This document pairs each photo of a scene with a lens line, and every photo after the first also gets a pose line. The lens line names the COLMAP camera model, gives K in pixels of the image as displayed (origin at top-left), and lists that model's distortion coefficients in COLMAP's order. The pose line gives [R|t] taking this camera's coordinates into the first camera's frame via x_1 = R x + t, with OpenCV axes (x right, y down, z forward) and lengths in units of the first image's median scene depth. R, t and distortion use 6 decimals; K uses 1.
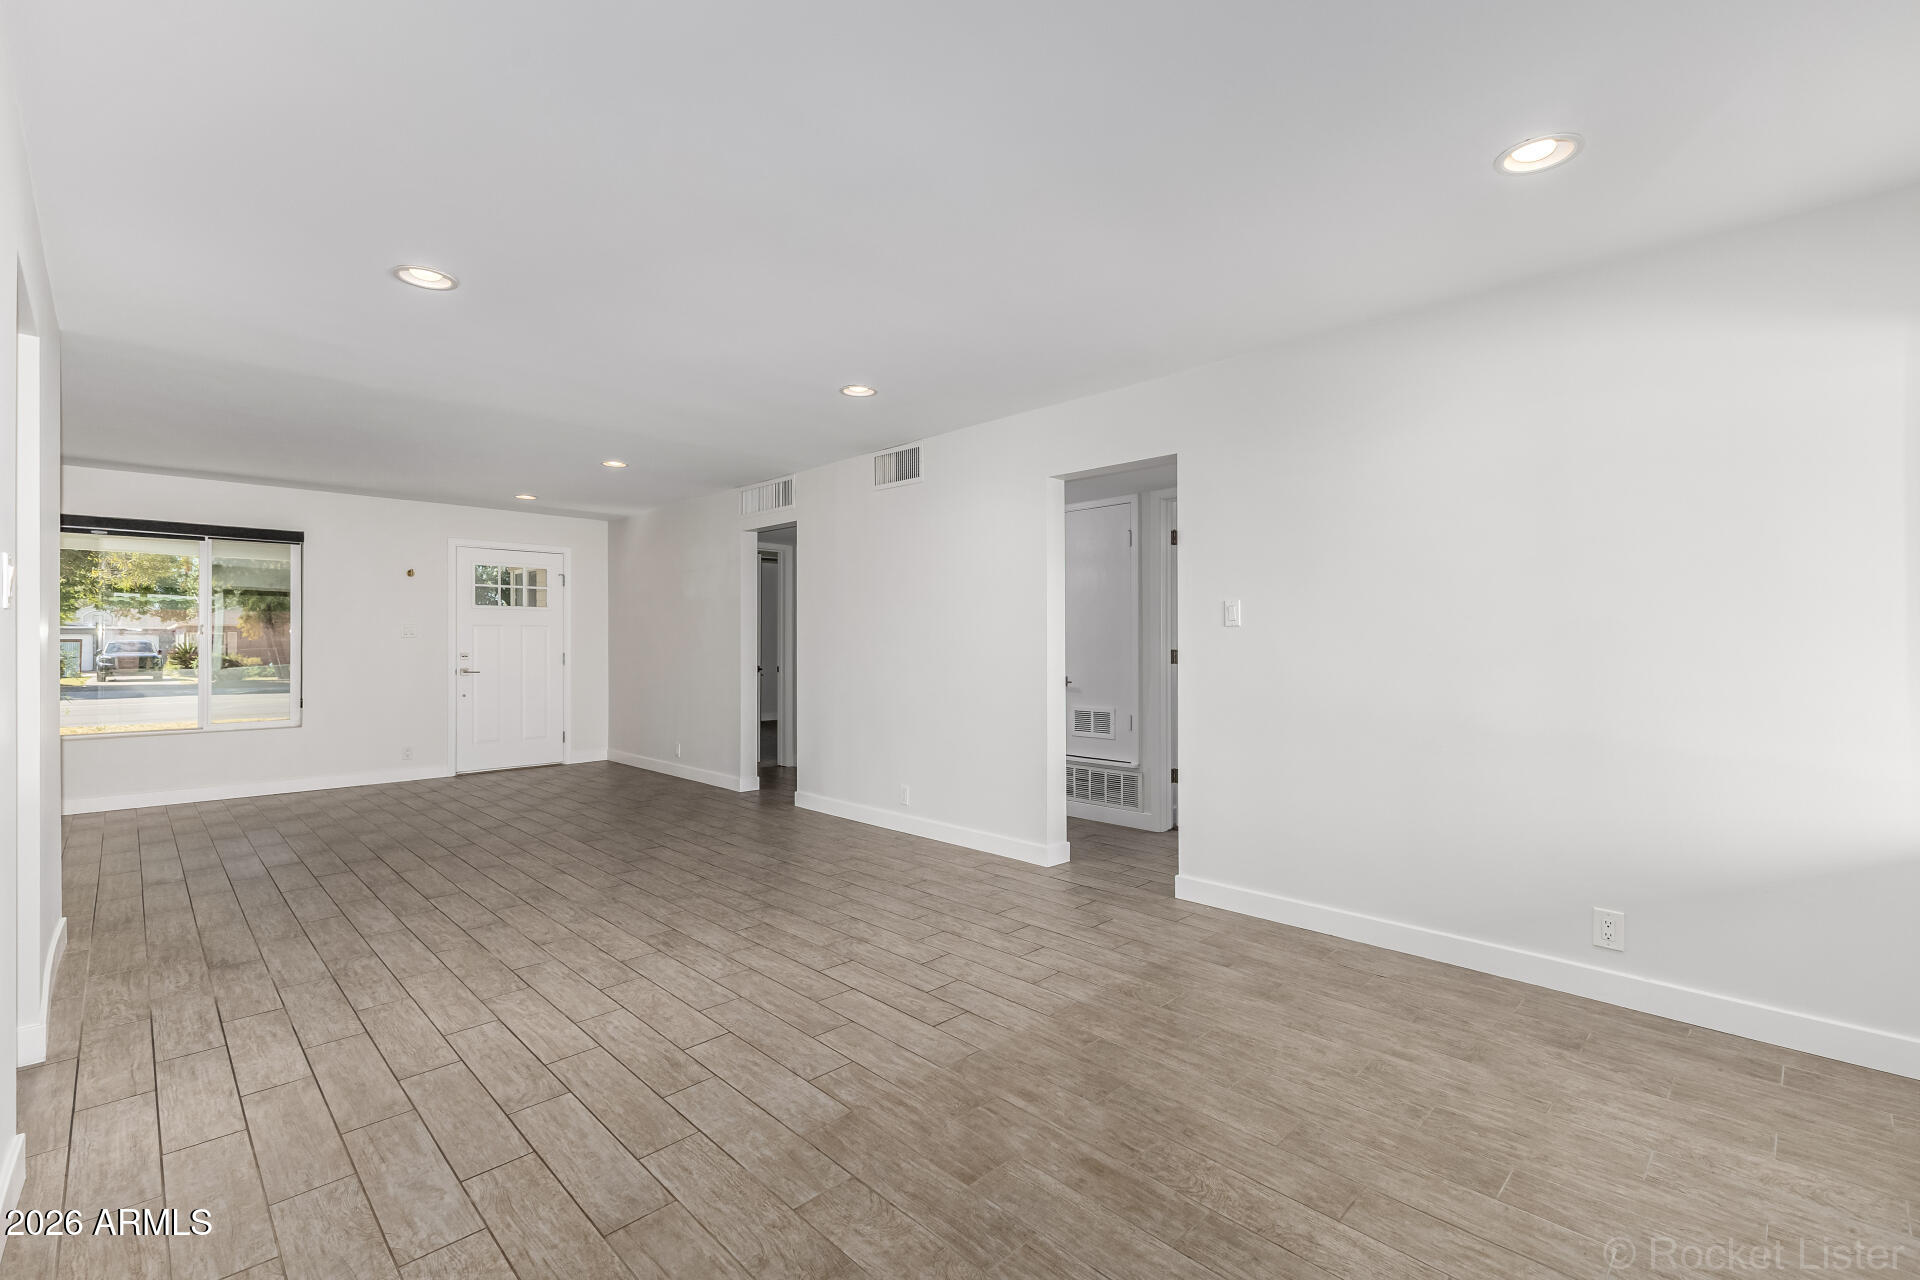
lens RADIAL K [[841.6, 0, 961.0], [0, 841.6, 637.8], [0, 0, 1]] dist [0.001143, -0.001199]
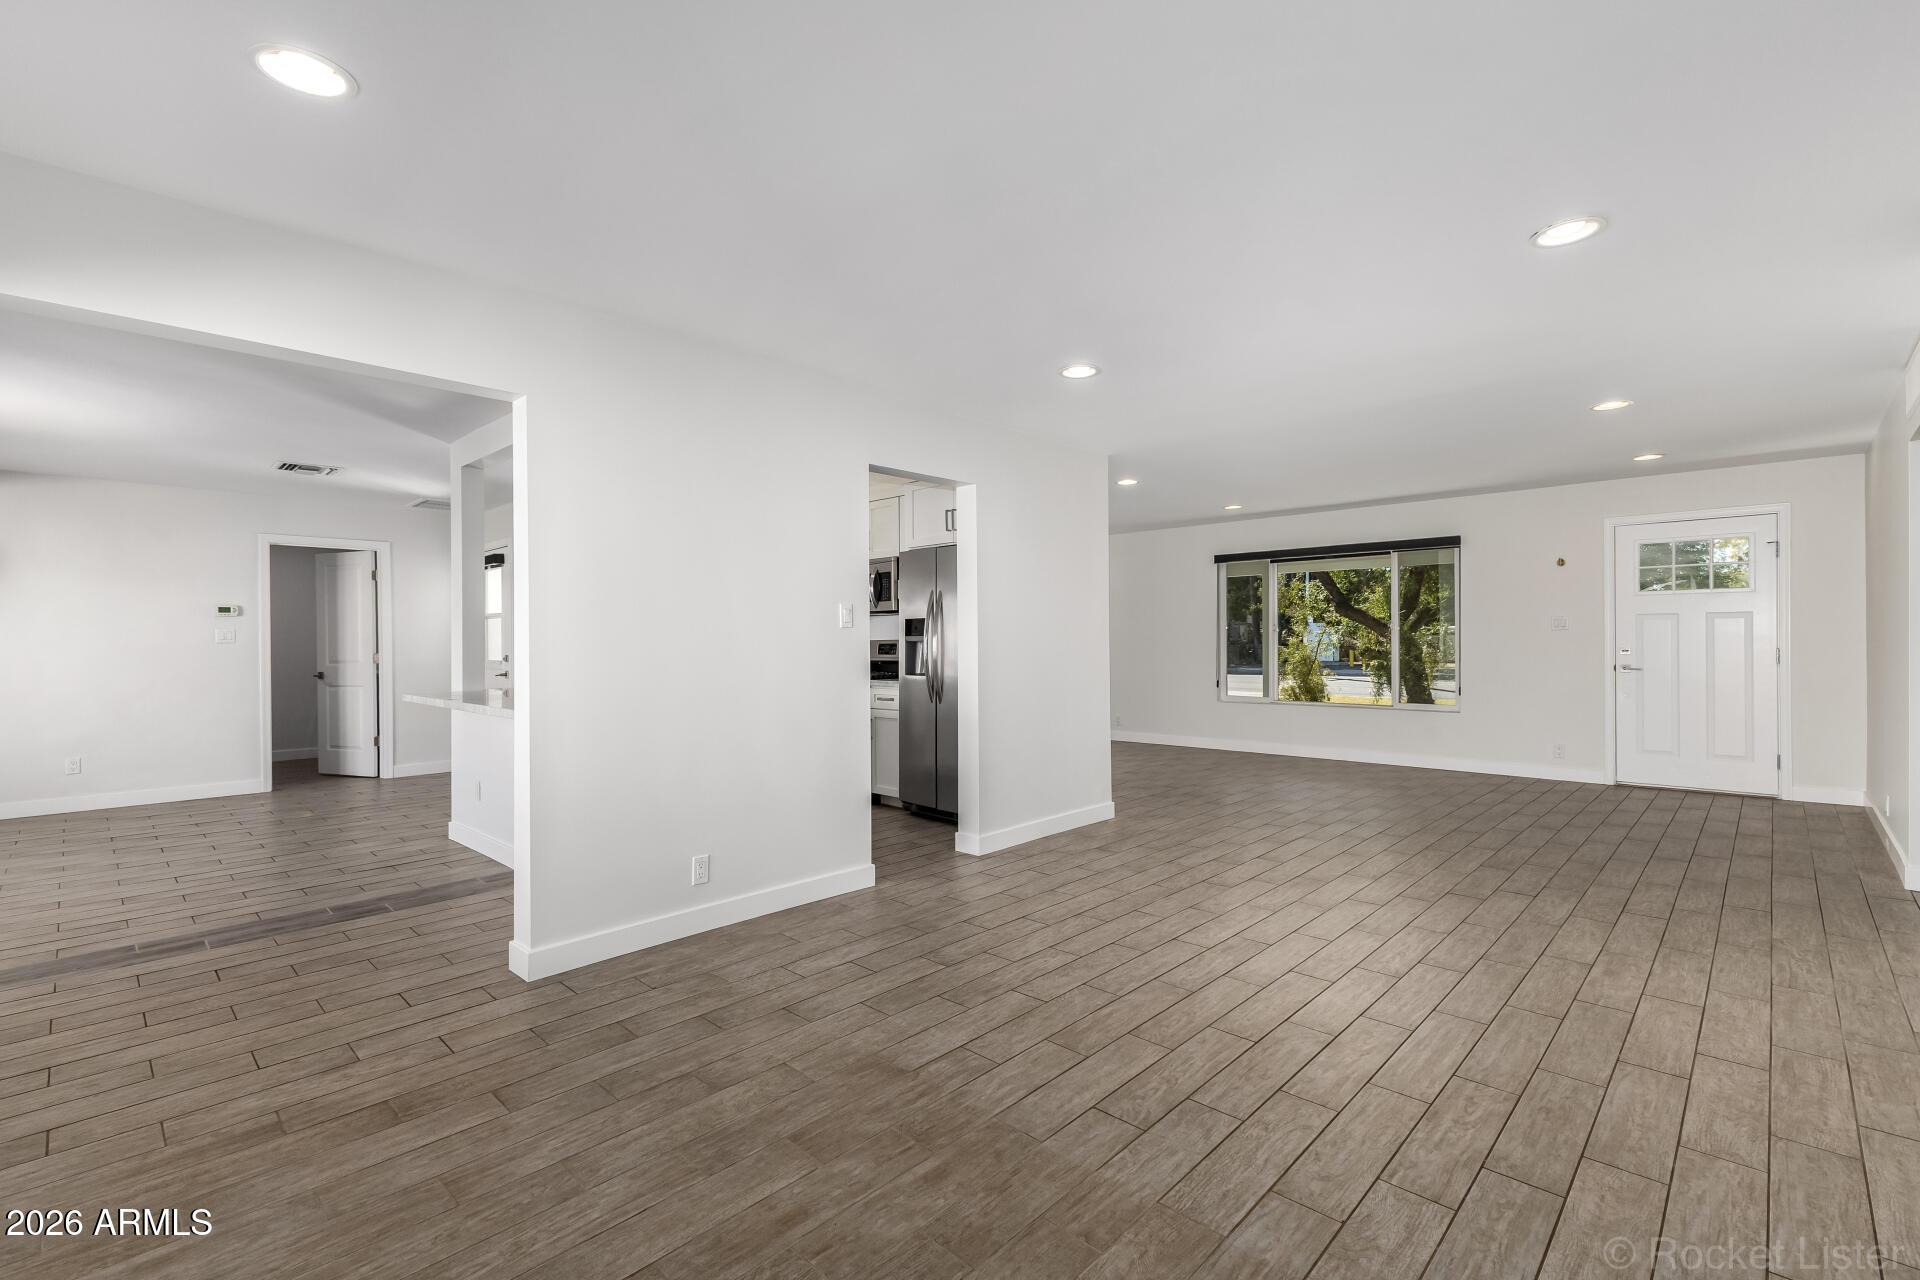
lens RADIAL K [[841.6, 0, 966.8], [0, 841.6, 647.1], [0, 0, 1]] dist [0.001143, -0.001199]
pose [[0.030035, 0.011352, -0.999484, 0.731527], [0.012235, 0.999856, 0.011724, -0.000731], [0.999474, -0.012580, 0.029892, 0.799050]]
